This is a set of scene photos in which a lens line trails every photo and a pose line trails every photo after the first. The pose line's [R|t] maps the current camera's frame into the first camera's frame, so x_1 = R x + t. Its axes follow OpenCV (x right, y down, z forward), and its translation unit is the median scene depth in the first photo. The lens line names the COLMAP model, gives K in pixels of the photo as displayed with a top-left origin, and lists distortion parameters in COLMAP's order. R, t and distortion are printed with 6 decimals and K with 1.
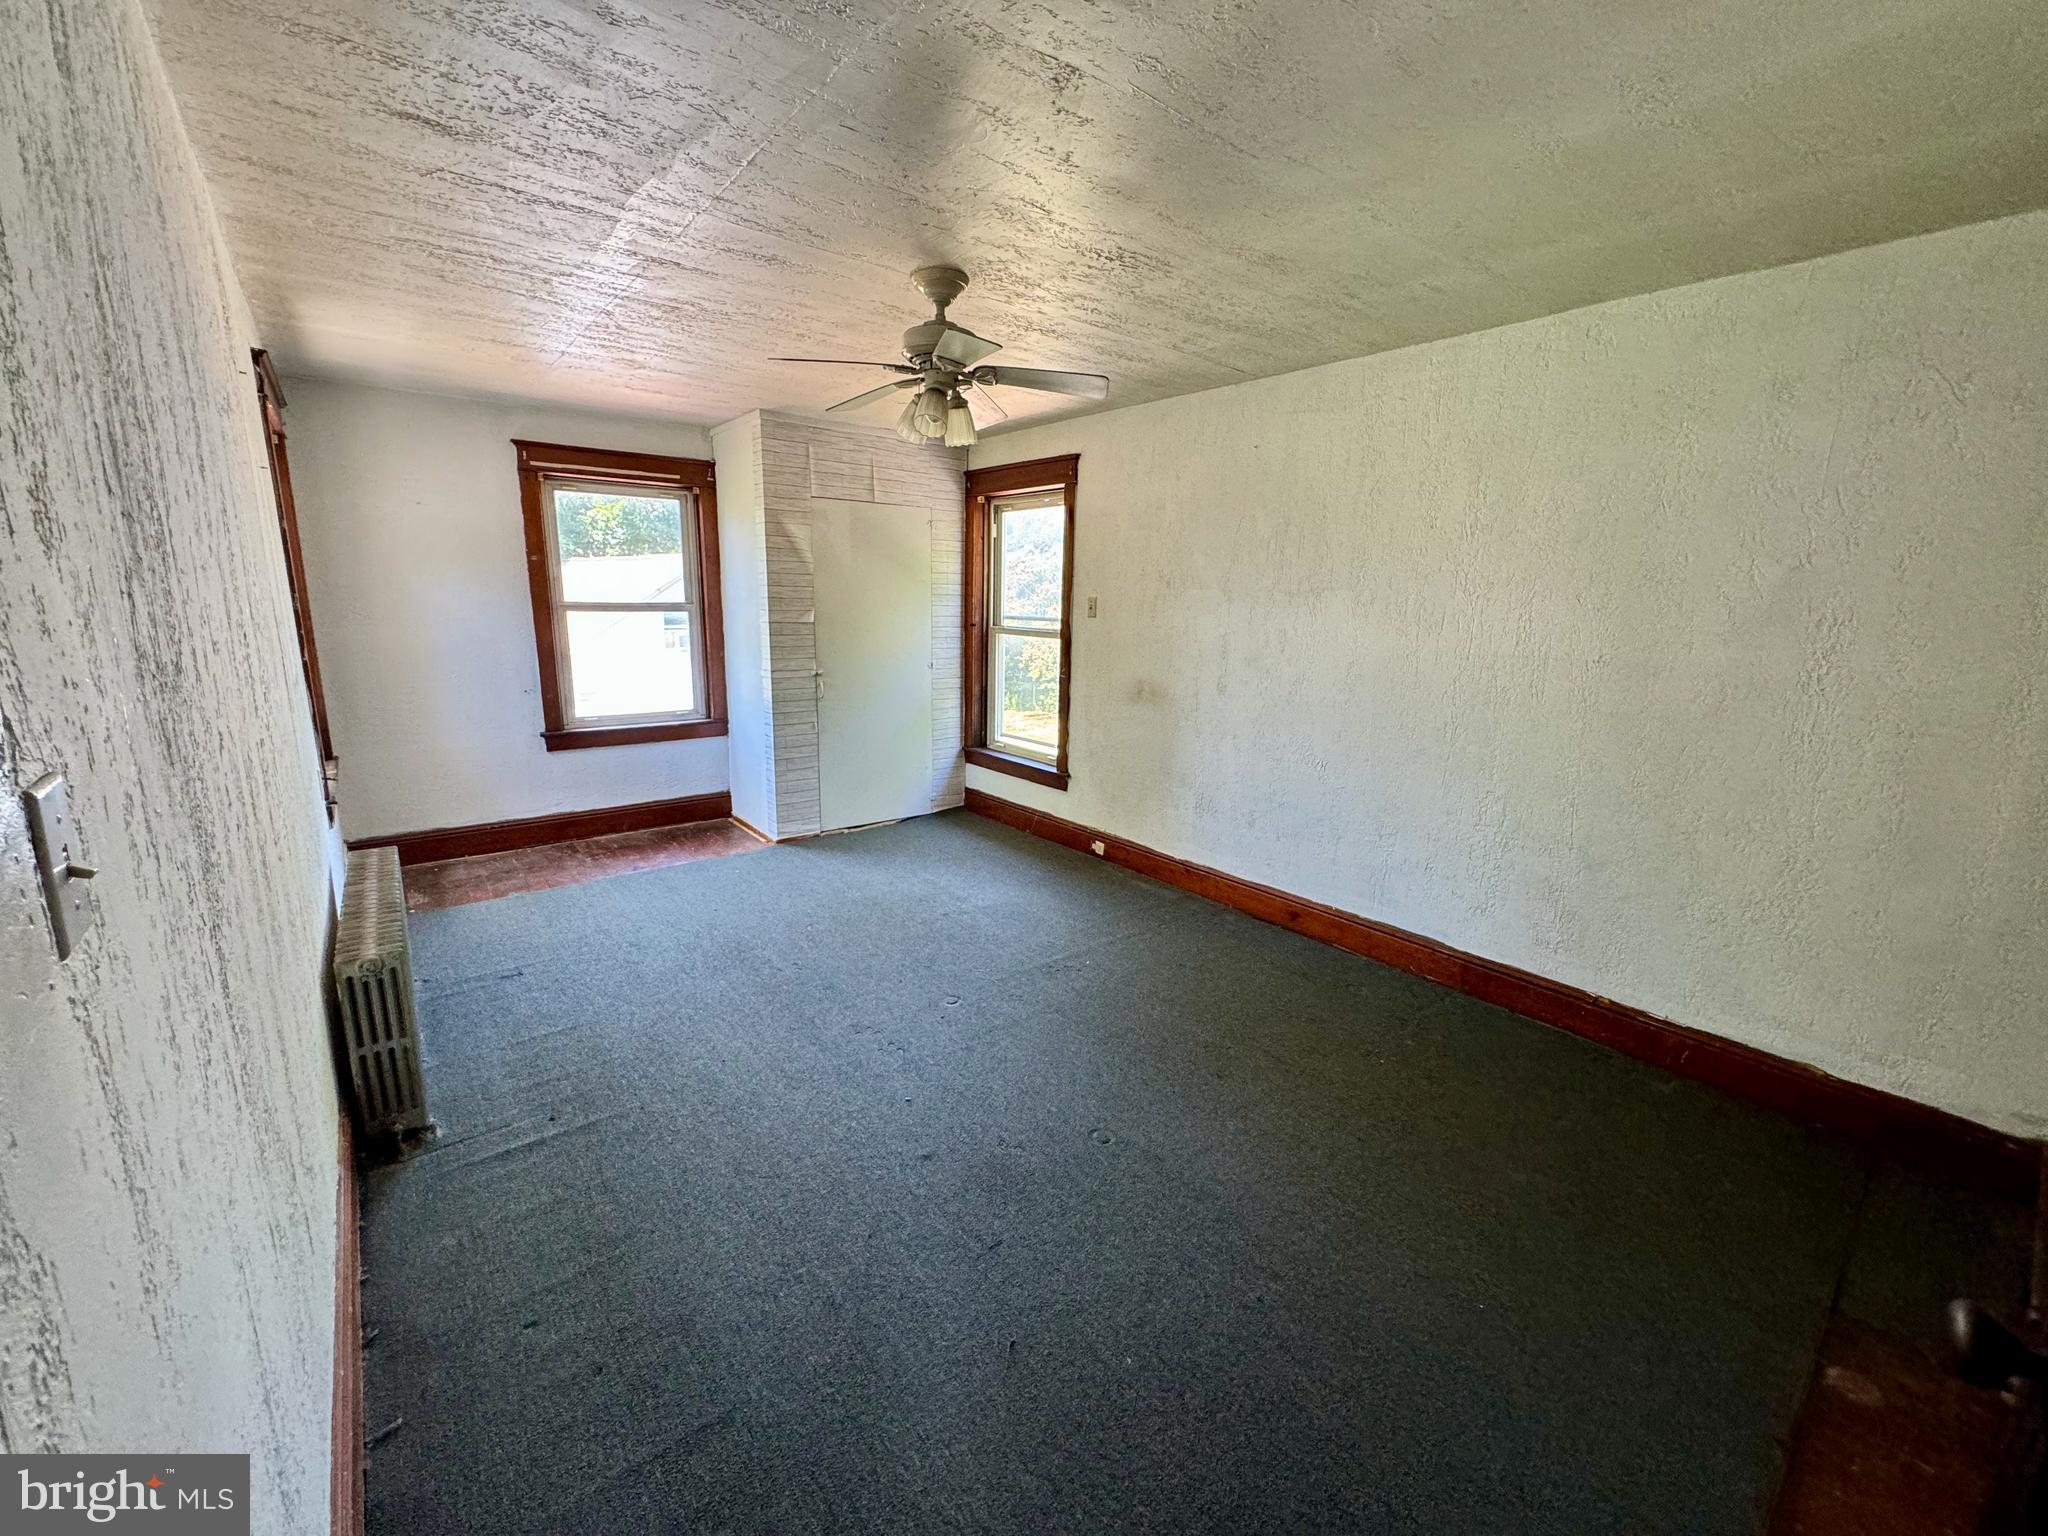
lens RADIAL K [[814.3, 0, 1023.2], [0, 814.3, 760.8], [0, 0, 1]] dist [-0.000652, 0.000005]
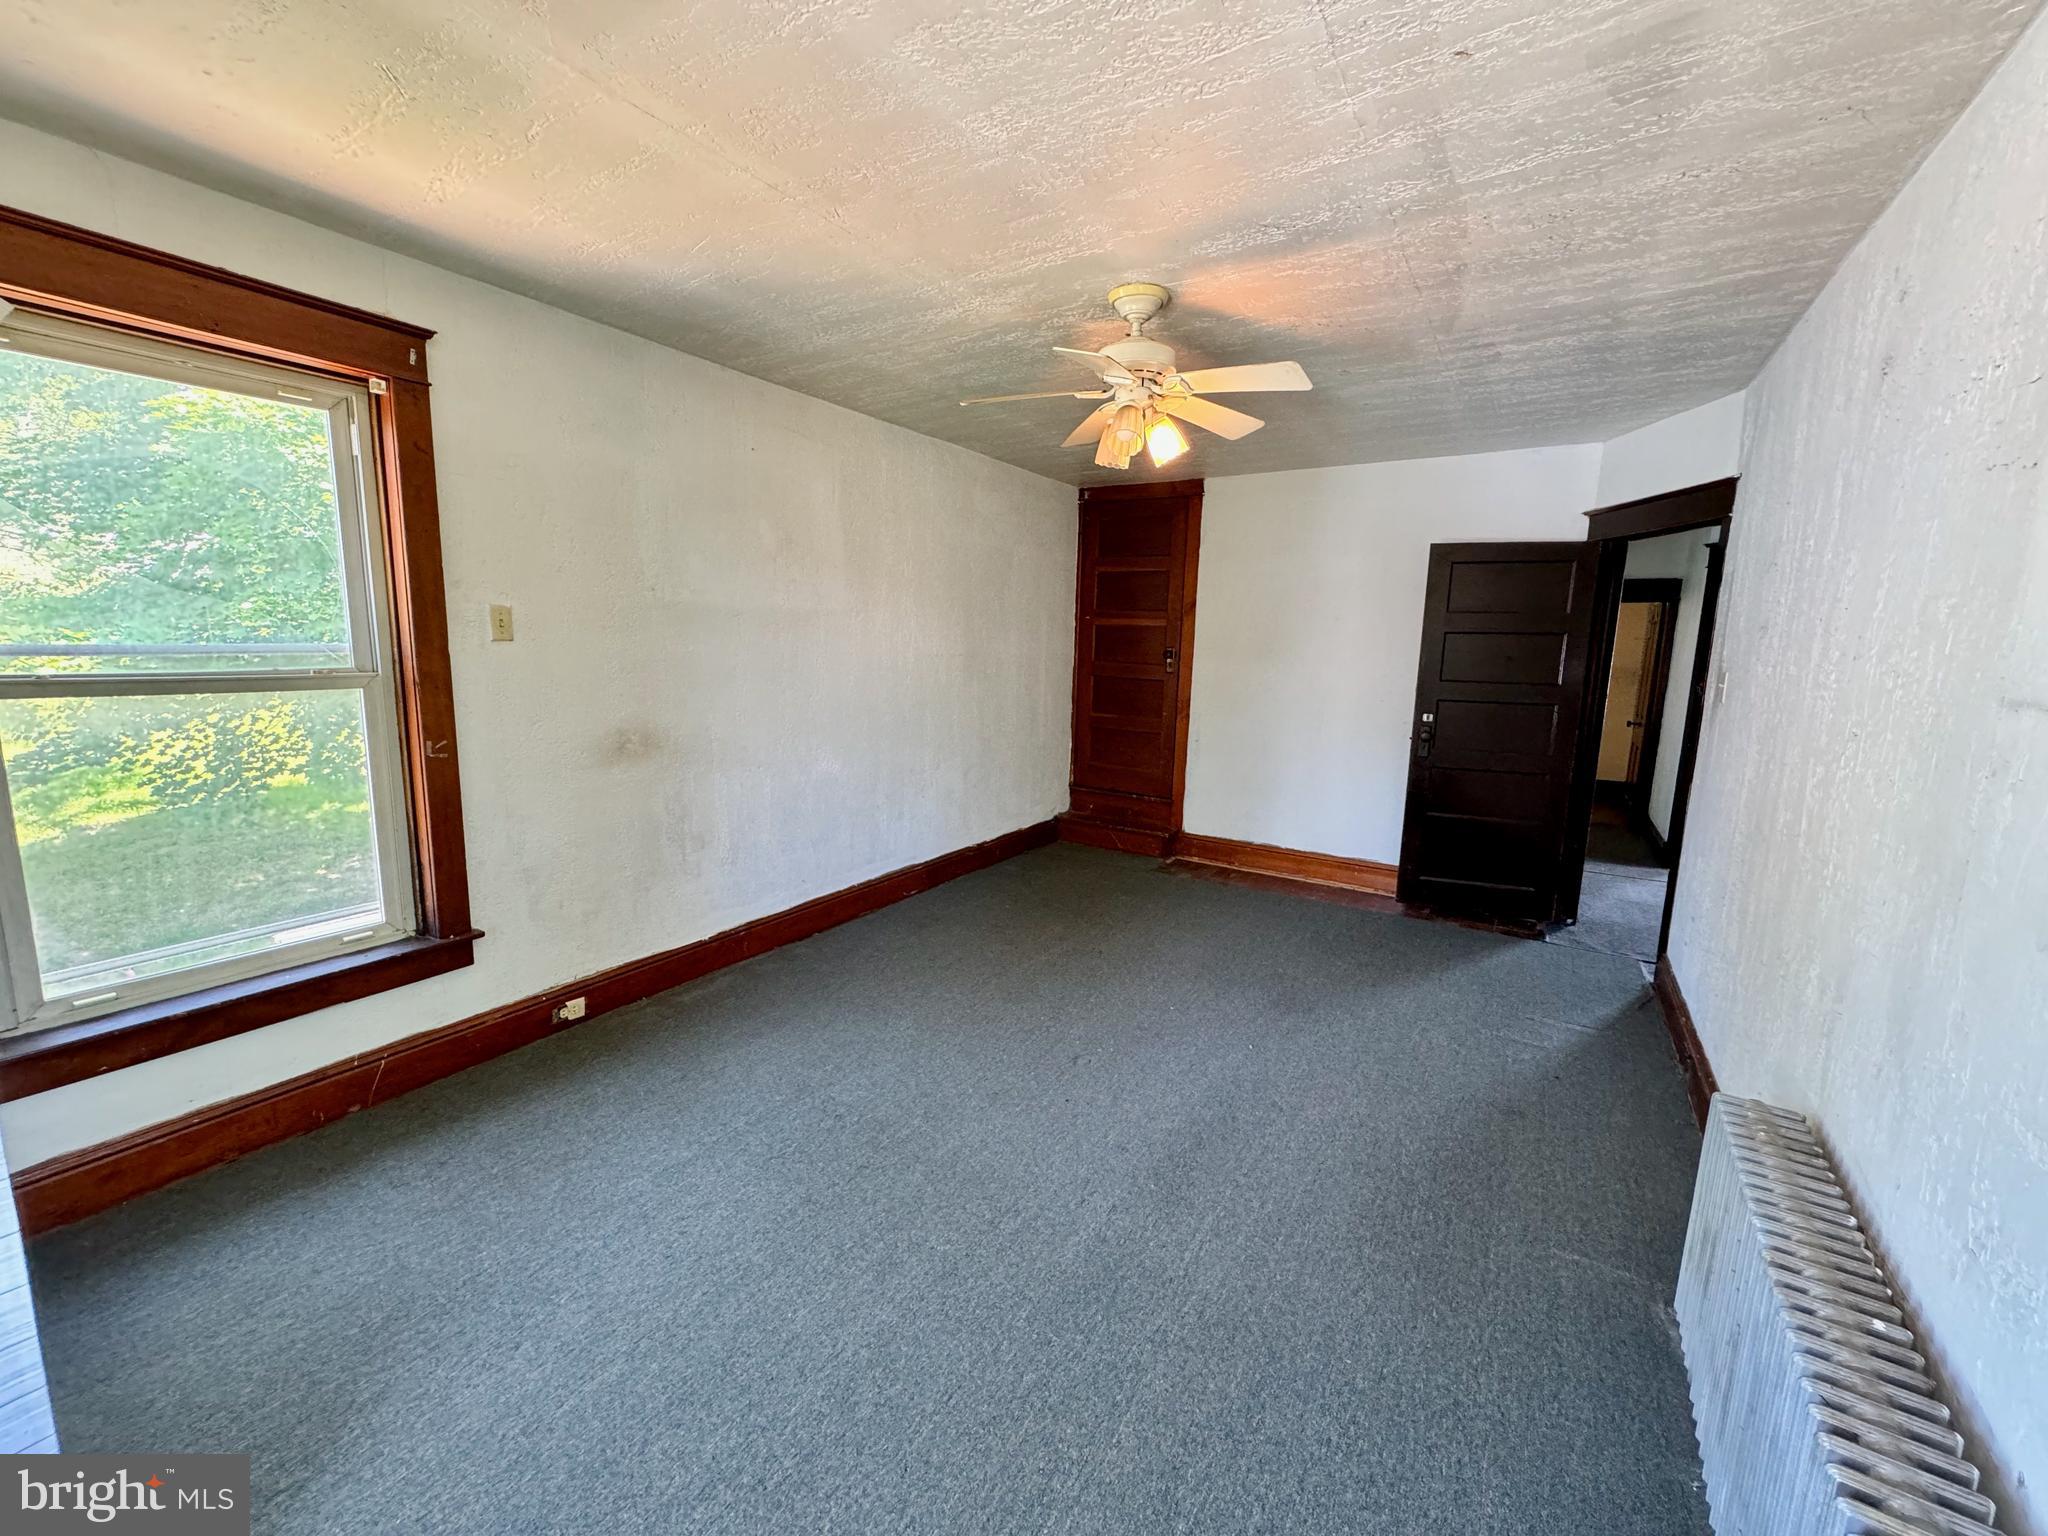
lens RADIAL K [[814.3, 0, 1023.2], [0, 814.3, 760.8], [0, 0, 1]] dist [-0.000652, 0.000005]
pose [[-0.324941, -0.163166, 0.931553, -0.604431], [0.163485, 0.960485, 0.225260, -0.169795], [-0.931497, 0.225491, -0.285425, 0.871297]]
